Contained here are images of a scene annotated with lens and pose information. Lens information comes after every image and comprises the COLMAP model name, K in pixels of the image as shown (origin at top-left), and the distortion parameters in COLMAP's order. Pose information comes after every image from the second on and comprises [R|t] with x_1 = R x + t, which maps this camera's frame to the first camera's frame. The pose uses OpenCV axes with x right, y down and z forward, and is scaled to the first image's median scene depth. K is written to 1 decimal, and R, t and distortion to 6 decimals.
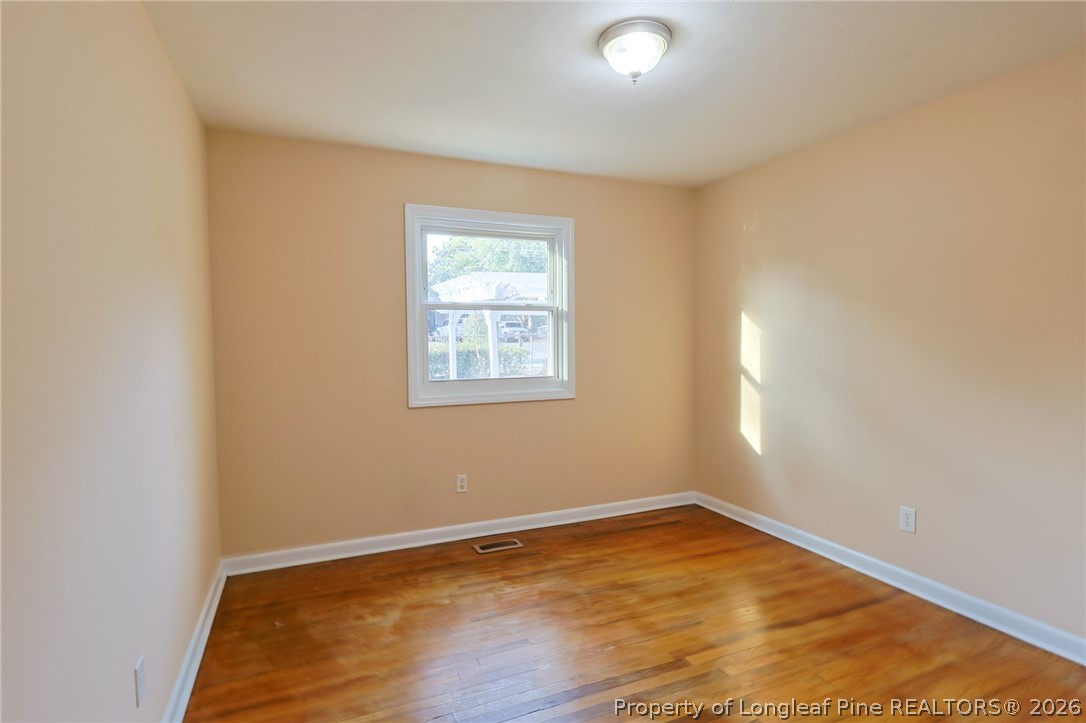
lens RADIAL K [[562.3, 0, 544.5], [0, 562.3, 364.5], [0, 0, 1]] dist [-0.001208, 0.001359]
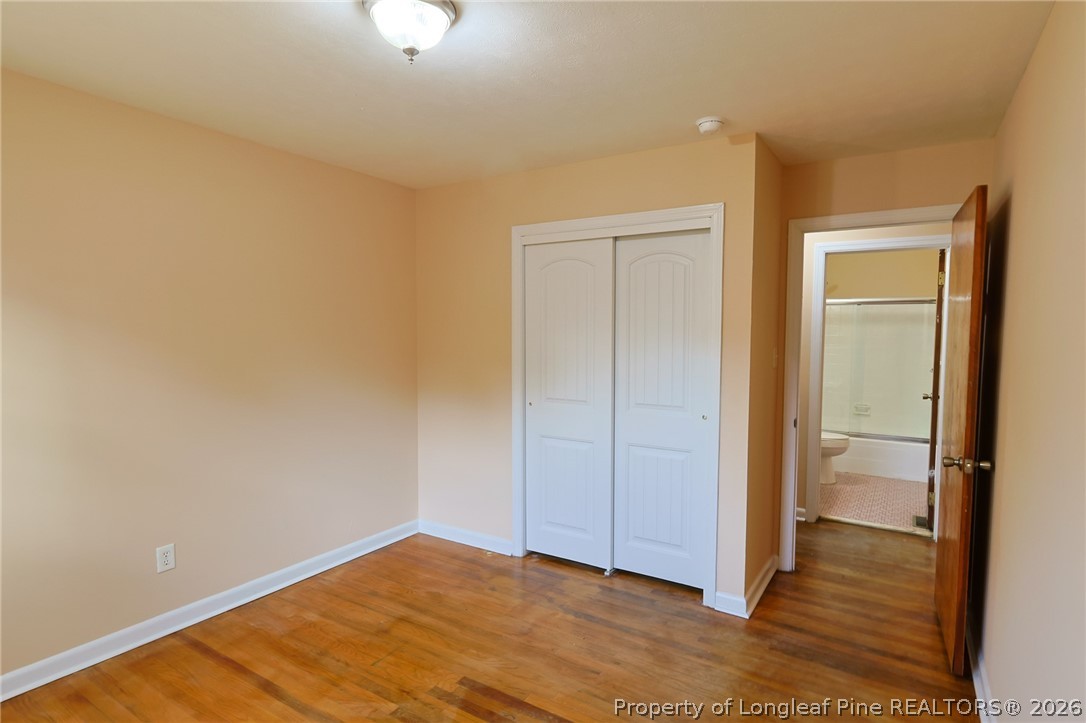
lens RADIAL K [[564.3, 0, 546.0], [0, 564.3, 362.9], [0, 0, 1]] dist [0.000727, 0.000839]
pose [[-0.553366, -0.041208, 0.831918, -0.520911], [0.038308, 0.996459, 0.074839, -0.086558], [-0.832057, 0.073283, -0.549828, 1.131107]]
